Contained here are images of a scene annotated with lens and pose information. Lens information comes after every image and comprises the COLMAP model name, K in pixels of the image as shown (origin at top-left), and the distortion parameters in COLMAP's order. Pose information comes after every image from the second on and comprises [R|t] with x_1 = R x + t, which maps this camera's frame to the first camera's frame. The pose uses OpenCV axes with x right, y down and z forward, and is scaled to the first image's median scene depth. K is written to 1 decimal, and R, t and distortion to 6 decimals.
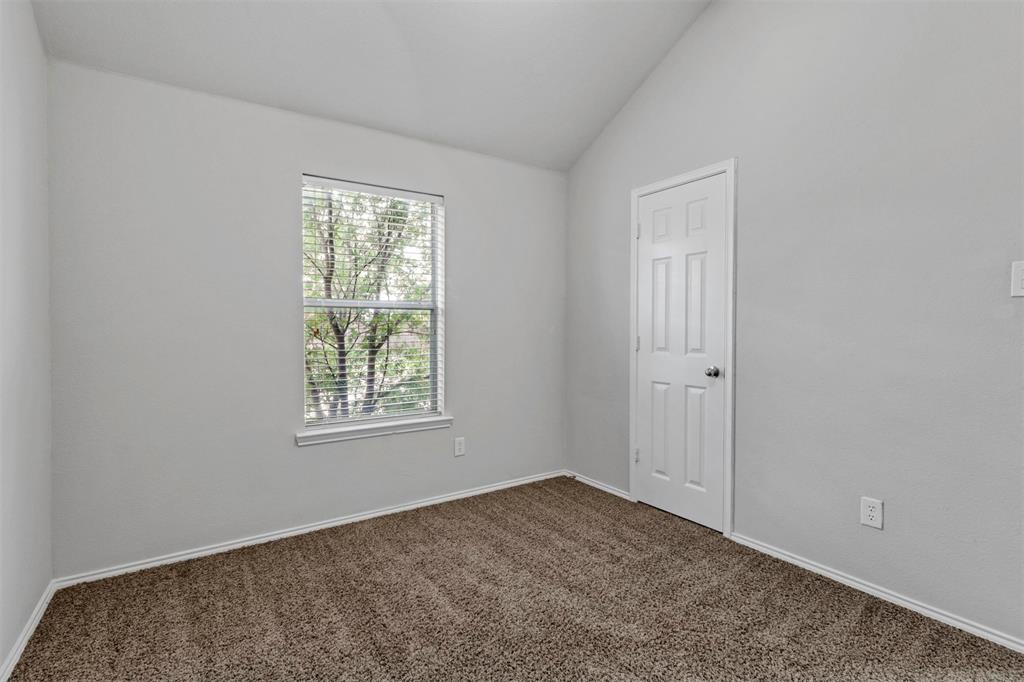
lens RADIAL K [[472.7, 0, 483.9], [0, 472.7, 340.9], [0, 0, 1]] dist [0.009942, -0.000316]
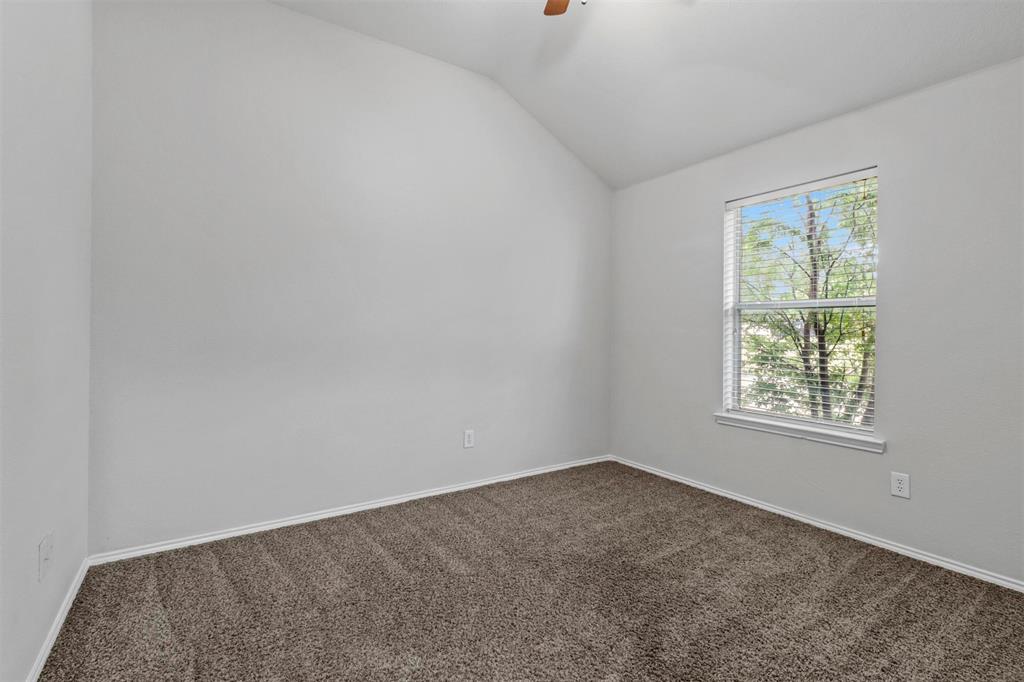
lens RADIAL K [[472.7, 0, 519.2], [0, 472.7, 340.0], [0, 0, 1]] dist [0.009942, -0.000316]
pose [[0.042262, 0.032442, -0.998580, 0.913663], [-0.024686, 0.999201, 0.031418, -0.025498], [0.998802, 0.023323, 0.043029, 0.467821]]
